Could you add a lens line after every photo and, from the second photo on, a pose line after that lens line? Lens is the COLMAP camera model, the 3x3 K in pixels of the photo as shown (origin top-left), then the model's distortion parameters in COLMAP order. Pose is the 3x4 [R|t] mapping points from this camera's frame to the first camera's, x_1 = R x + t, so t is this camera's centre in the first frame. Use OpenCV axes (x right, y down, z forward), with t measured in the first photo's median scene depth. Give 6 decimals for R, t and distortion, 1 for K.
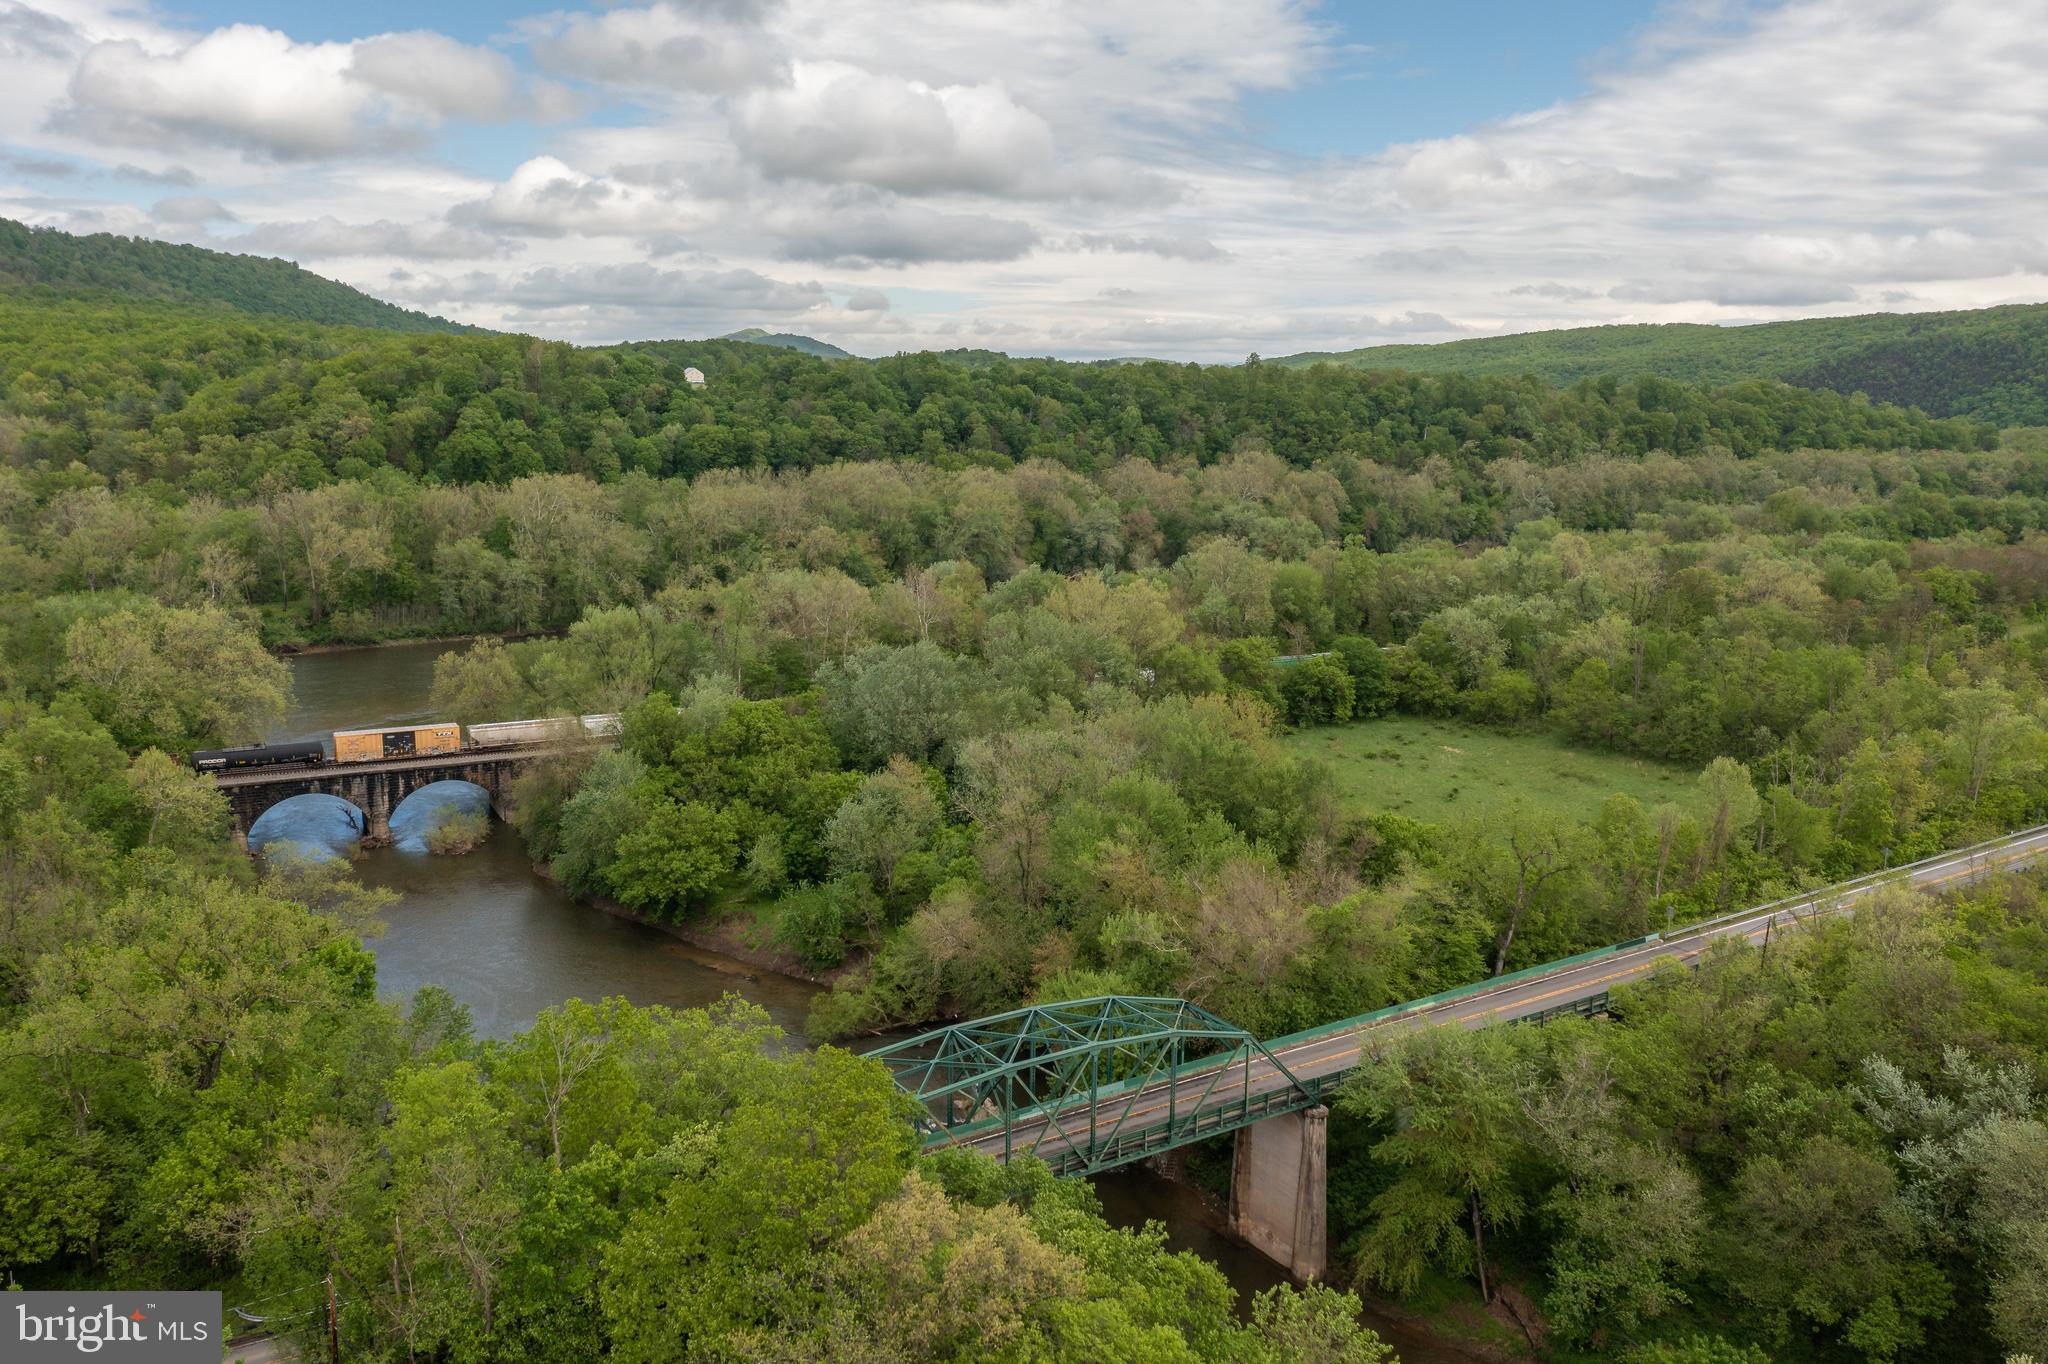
lens RADIAL K [[1618.9, 0, 1030.4], [0, 1618.9, 679.1], [0, 0, 1]] dist [-0.017536, 0.006896]
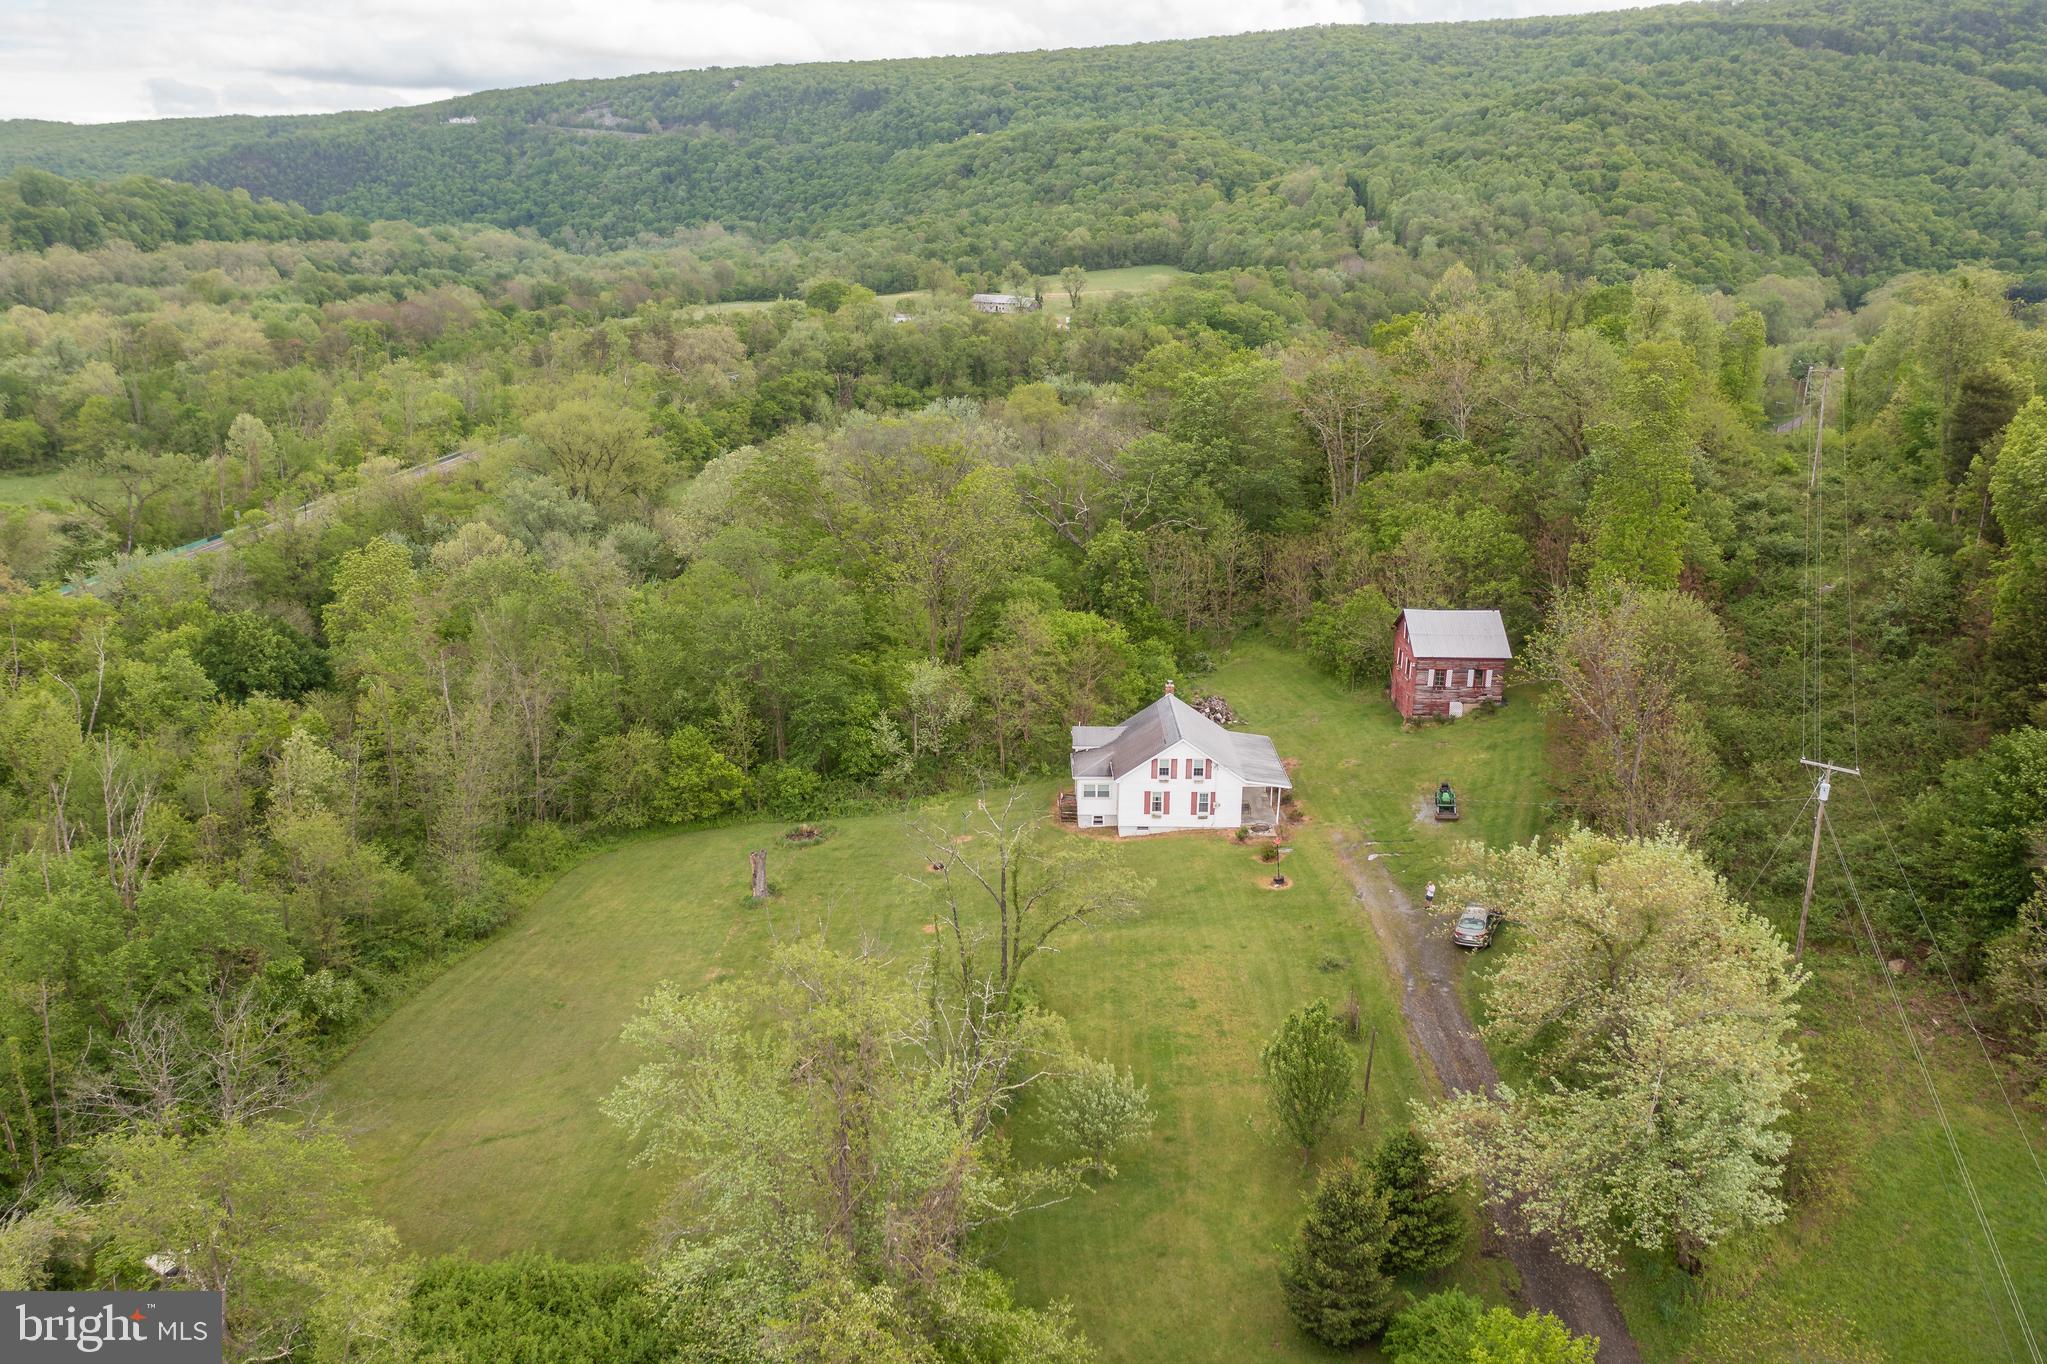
lens RADIAL K [[1618.1, 0, 1026.2], [0, 1618.1, 681.8], [0, 0, 1]] dist [-0.017536, 0.006896]
pose [[0.611748, -0.226349, 0.757978, -0.096820], [0.137783, 0.974031, 0.179665, 0.040872], [-0.778961, -0.005473, 0.627048, -0.148801]]
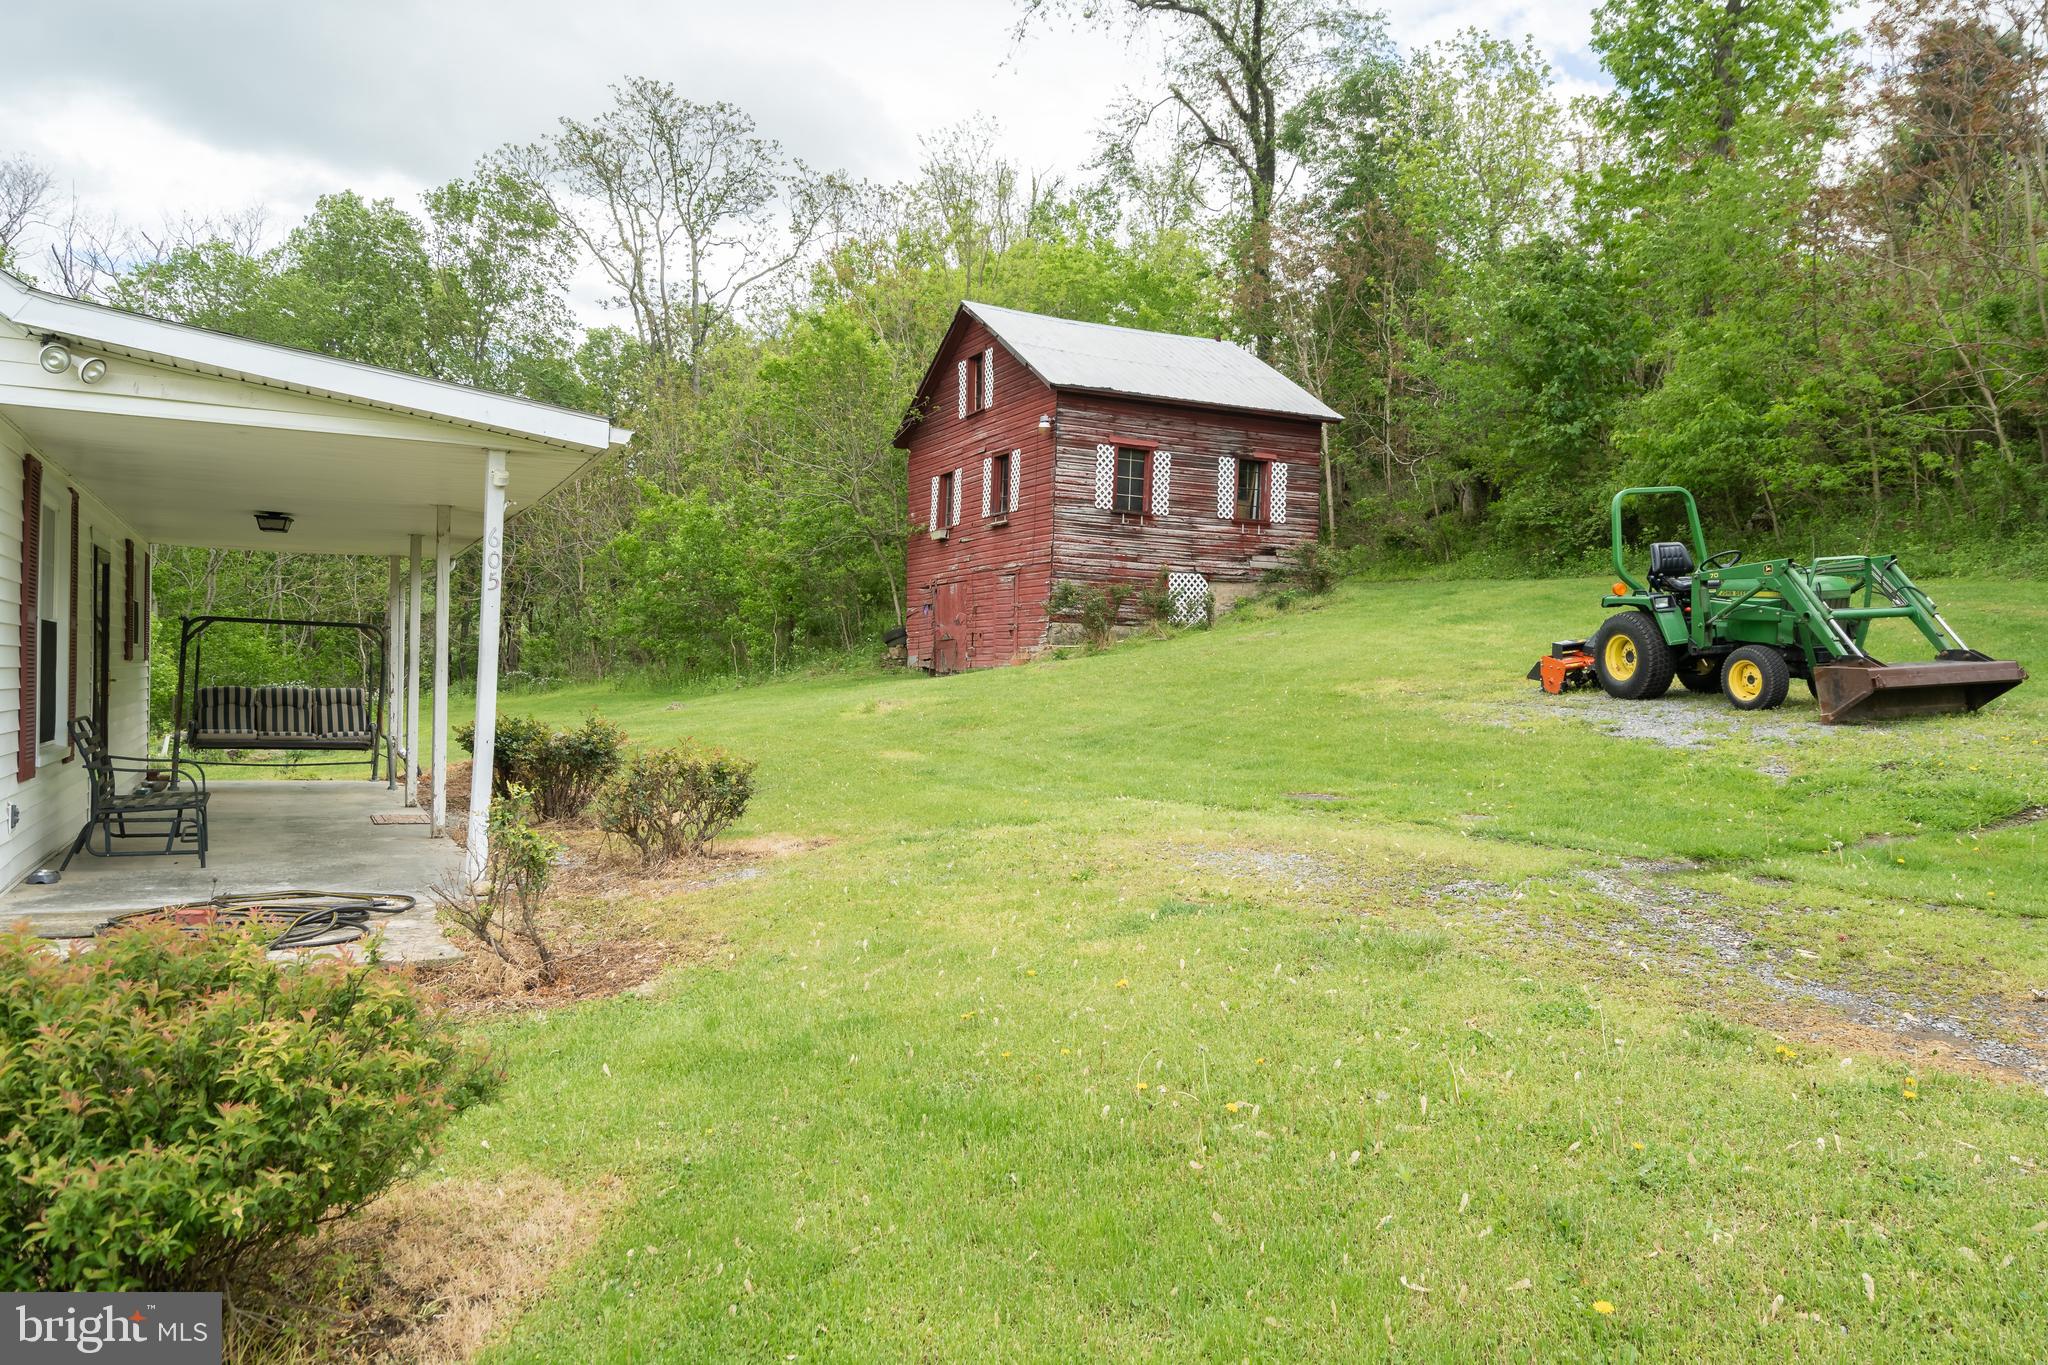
lens RADIAL K [[1424.9, 0, 1025.6], [0, 1424.9, 669.3], [0, 0, 1]] dist [-0.001384, -0.000024]
pose [[0.181407, 0.003536, 0.983402, 0.047083], [0.154882, 0.987411, -0.032122, 0.094221], [-0.971135, 0.158138, 0.178575, -0.061742]]
